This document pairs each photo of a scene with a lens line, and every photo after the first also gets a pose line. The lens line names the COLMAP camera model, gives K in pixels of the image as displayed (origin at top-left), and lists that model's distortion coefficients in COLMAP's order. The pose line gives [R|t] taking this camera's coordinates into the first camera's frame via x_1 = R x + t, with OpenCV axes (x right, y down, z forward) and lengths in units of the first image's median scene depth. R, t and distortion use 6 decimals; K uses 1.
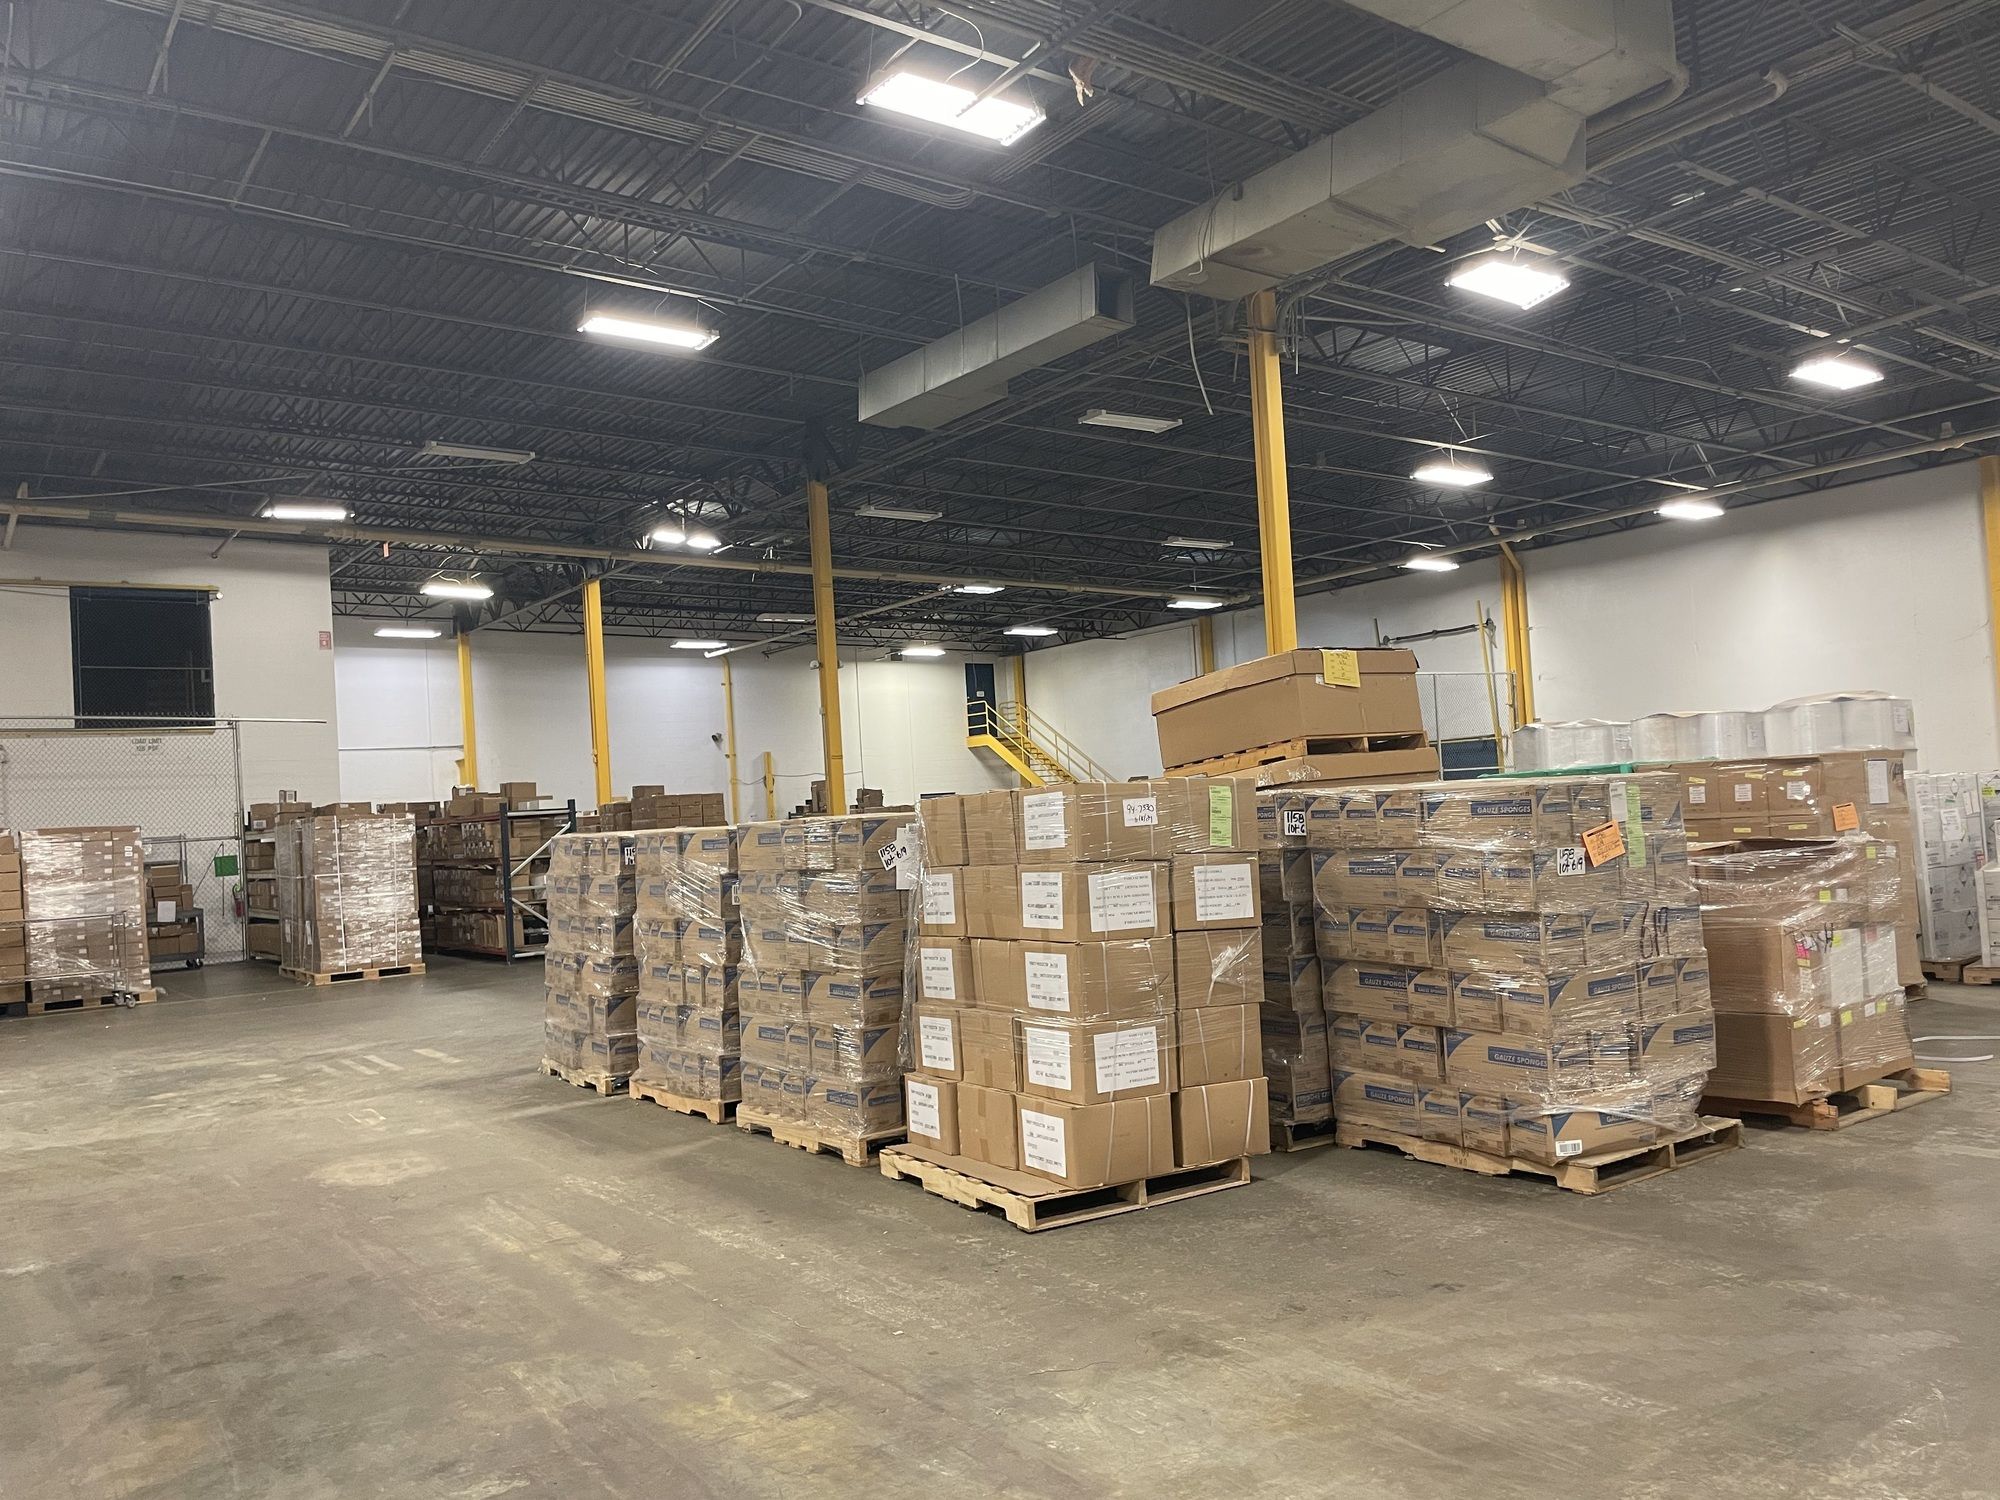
lens RADIAL K [[1542.4, 0, 998.8], [0, 1542.4, 753.0], [0, 0, 1]] dist [0.067436, 0.003117]
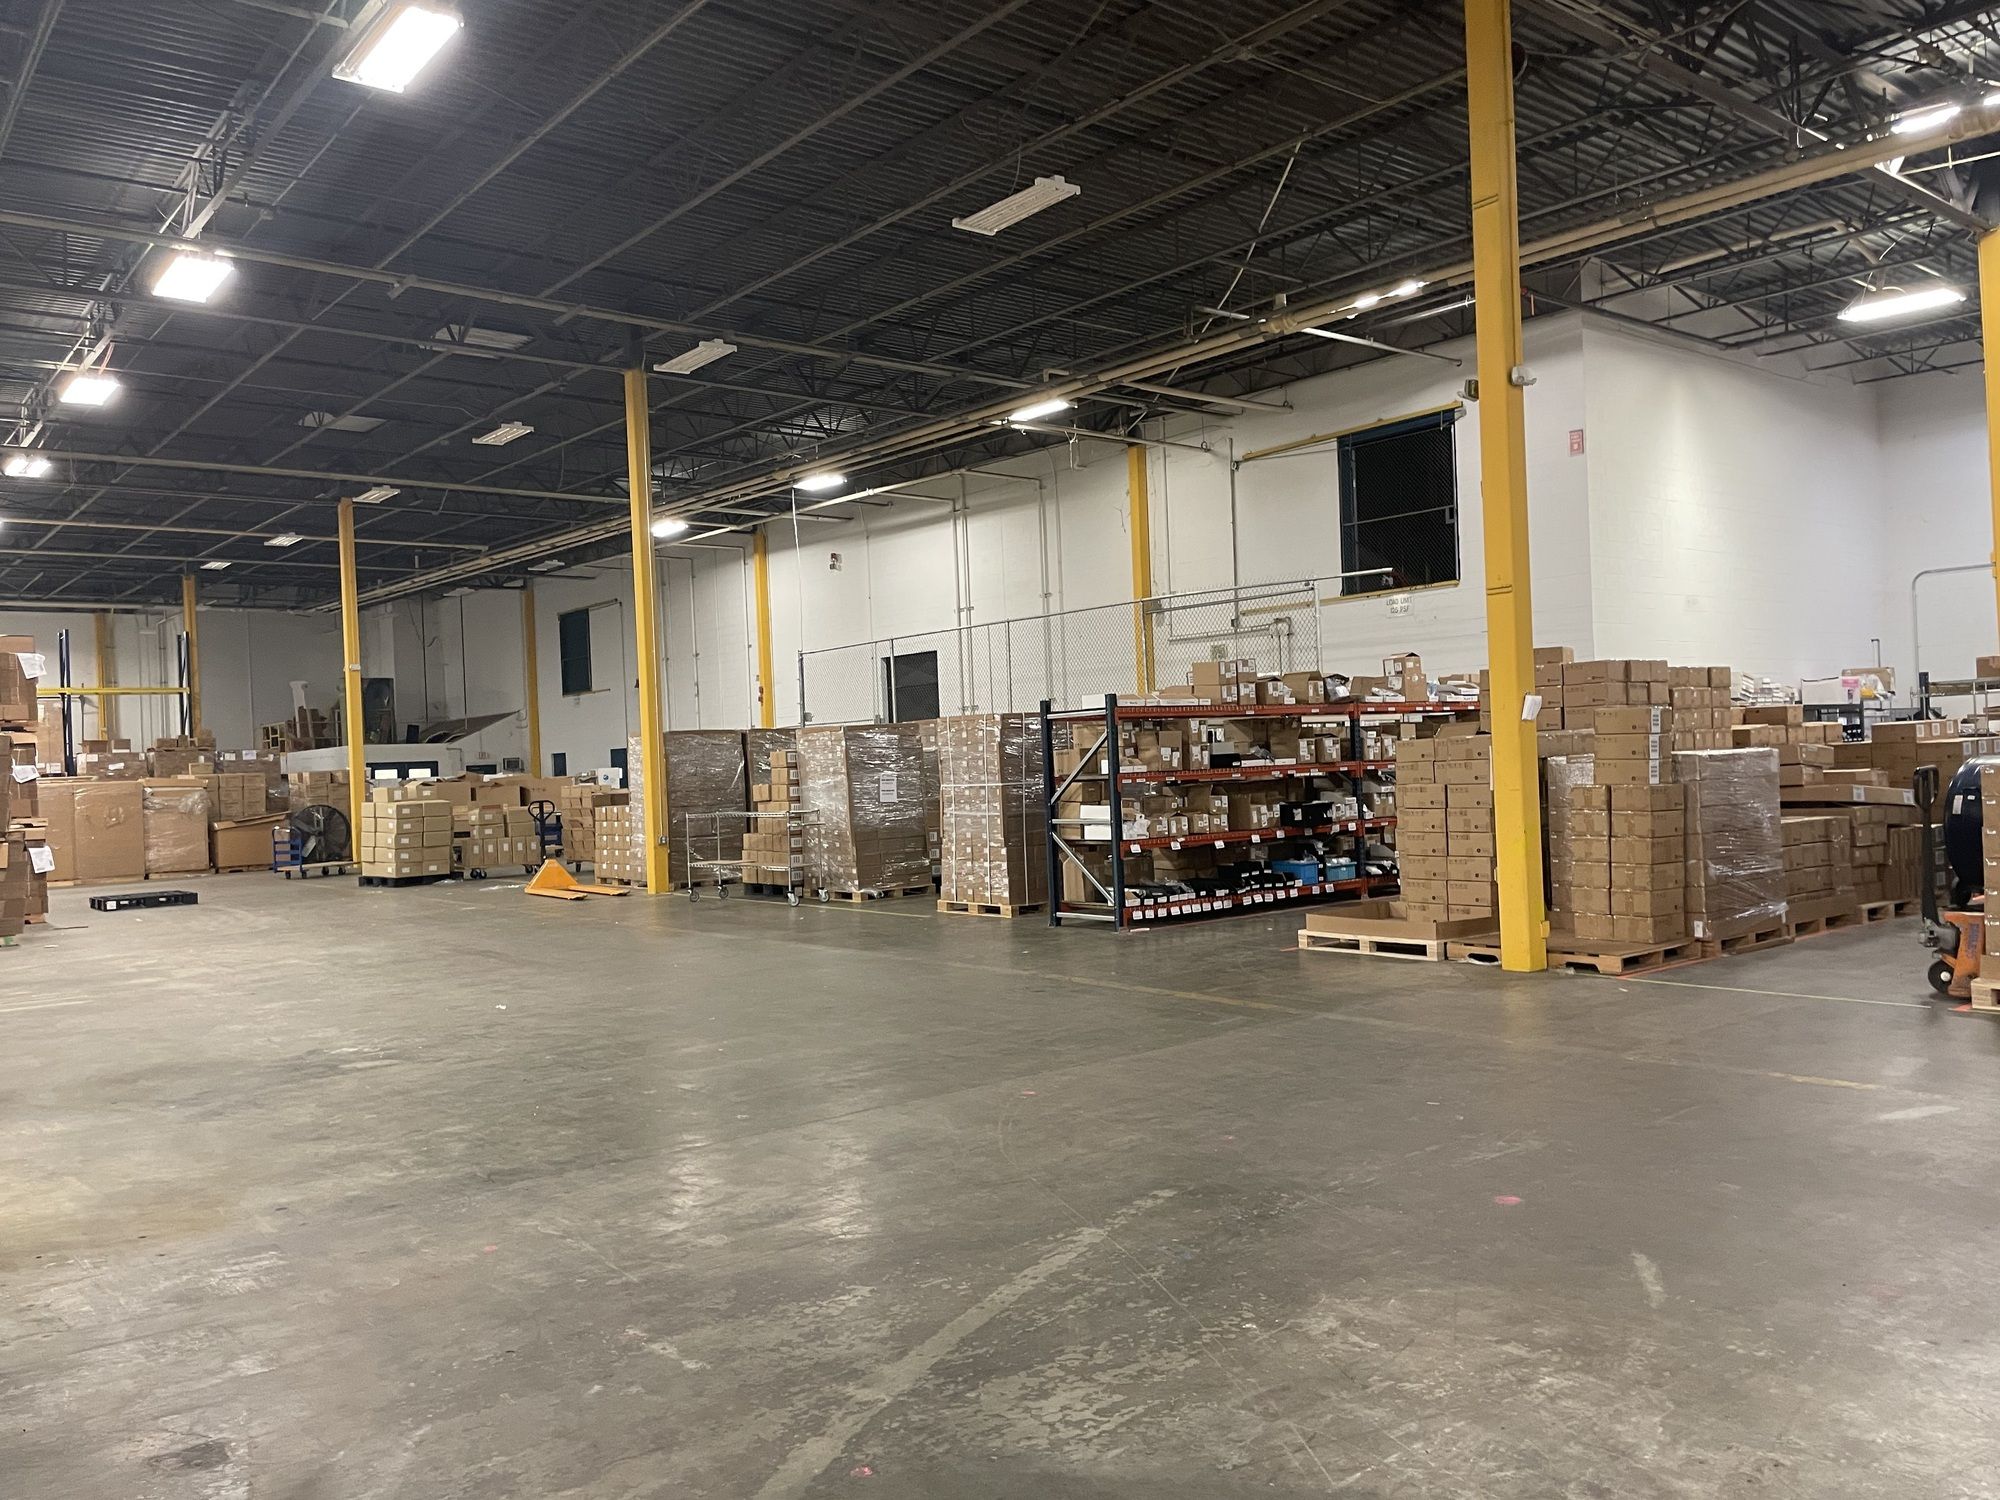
lens RADIAL K [[1542.4, 0, 997.8], [0, 1542.4, 756.1], [0, 0, 1]] dist [0.067436, 0.003117]
pose [[0.049835, 0.053369, -0.997331, 0.310010], [0.078851, 0.995244, 0.057198, 0.011878], [0.995640, -0.081491, 0.045389, 0.733628]]
